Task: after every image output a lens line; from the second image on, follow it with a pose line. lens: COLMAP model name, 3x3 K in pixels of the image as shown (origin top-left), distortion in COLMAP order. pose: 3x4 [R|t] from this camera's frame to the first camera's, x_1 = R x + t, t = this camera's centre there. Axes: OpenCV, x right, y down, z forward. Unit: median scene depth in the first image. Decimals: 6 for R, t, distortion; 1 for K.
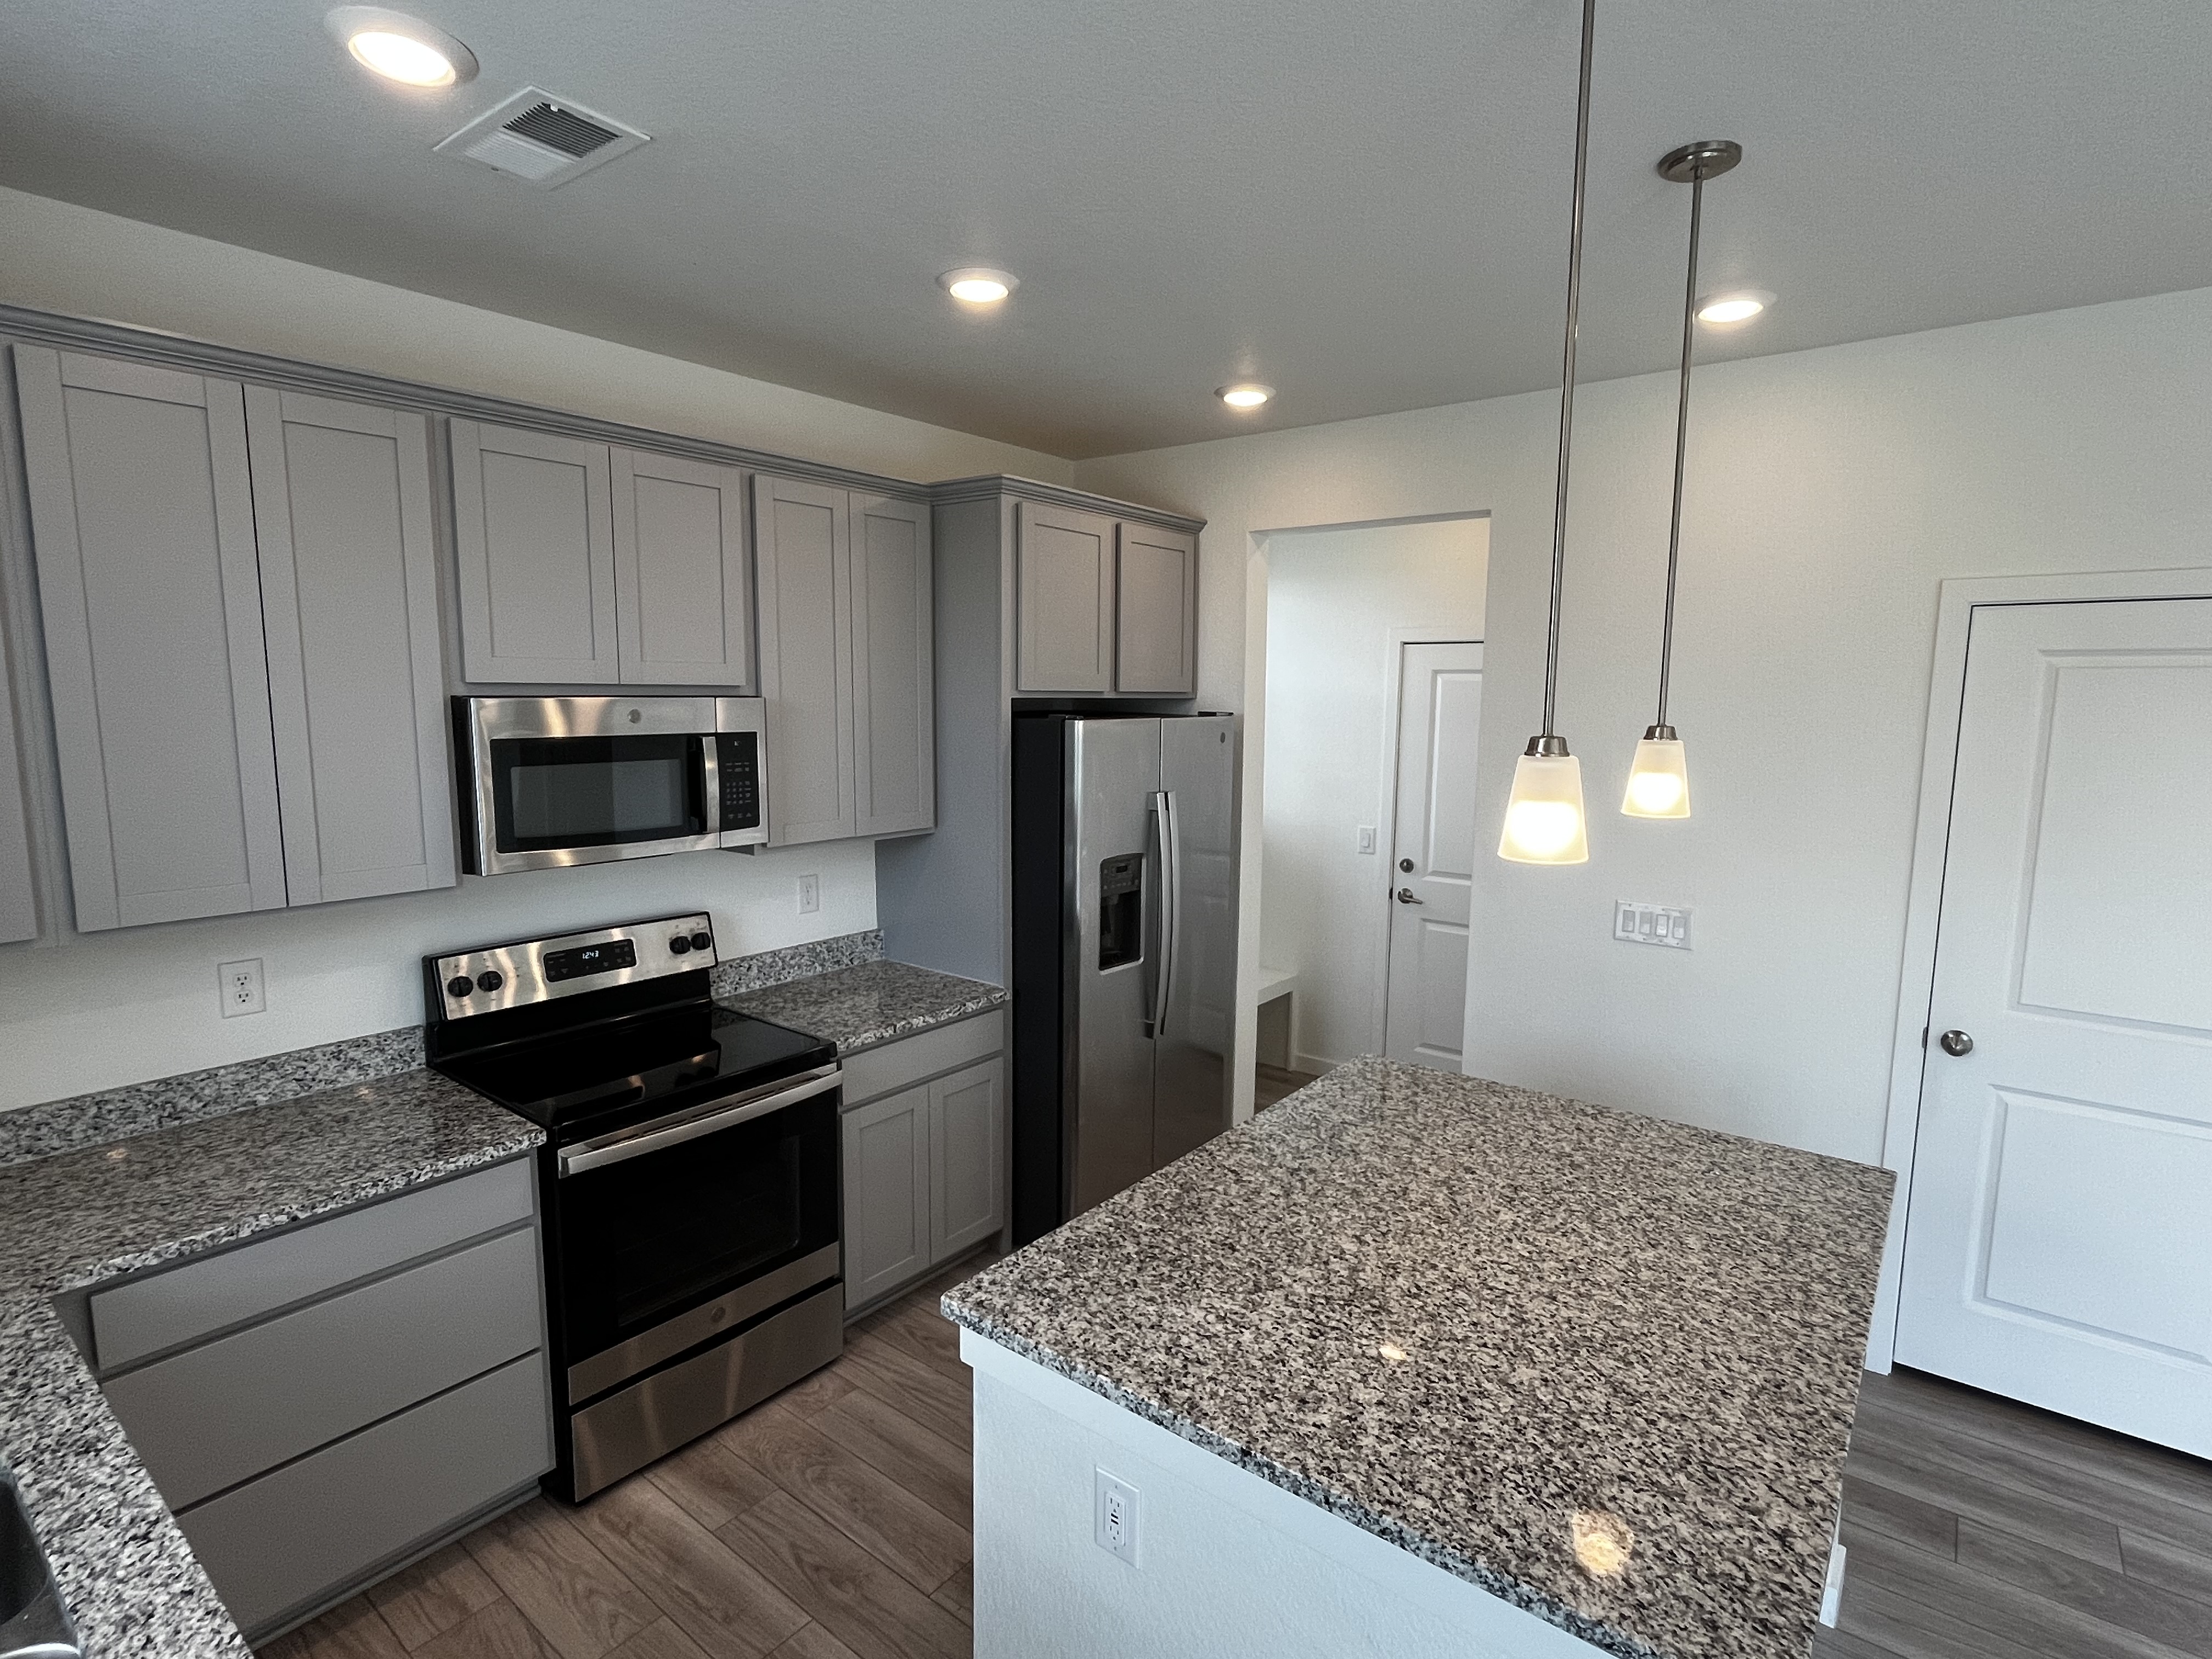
lens RADIAL K [[1116.0, 0, 1094.2], [0, 1116.0, 830.0], [0, 0, 1]] dist [-0.003376, 0.001385]
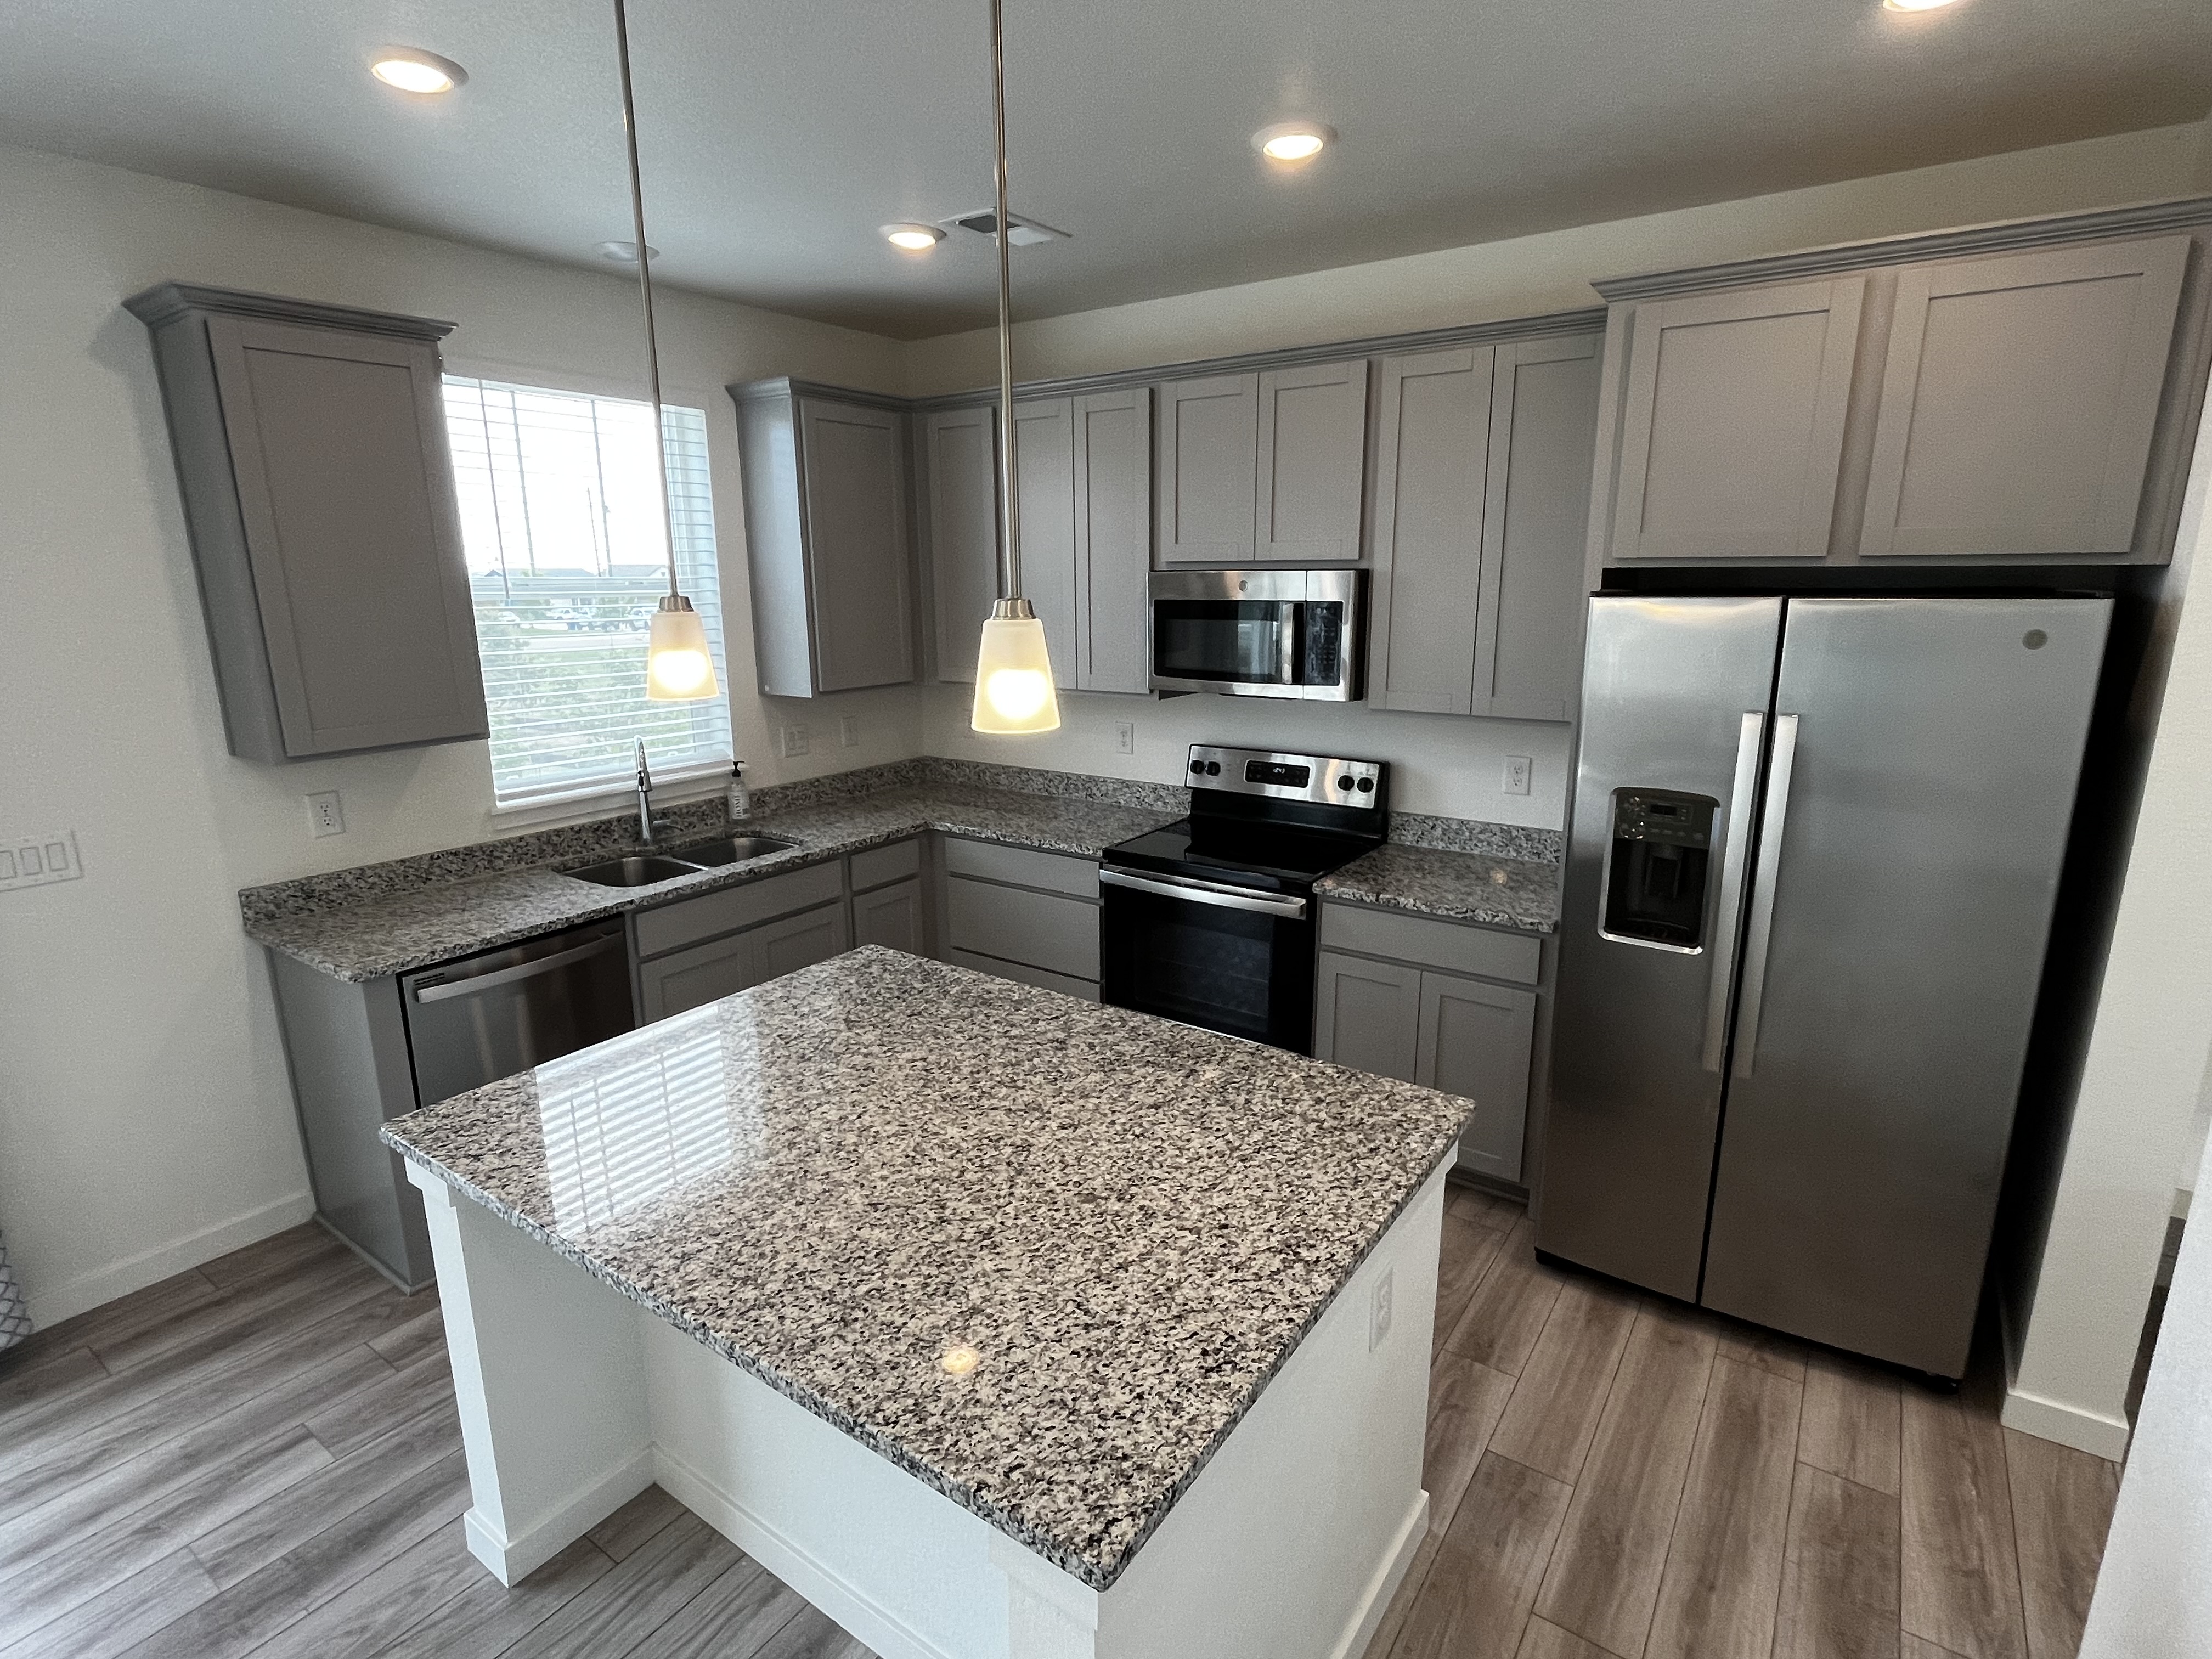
lens RADIAL K [[1116.0, 0, 1105.3], [0, 1116.0, 833.3], [0, 0, 1]] dist [-0.003376, 0.001385]
pose [[0.051289, 0.219312, -0.974306, 1.051360], [-0.114922, 0.970405, 0.212384, -0.090711], [0.992050, 0.101076, 0.074975, 0.883793]]
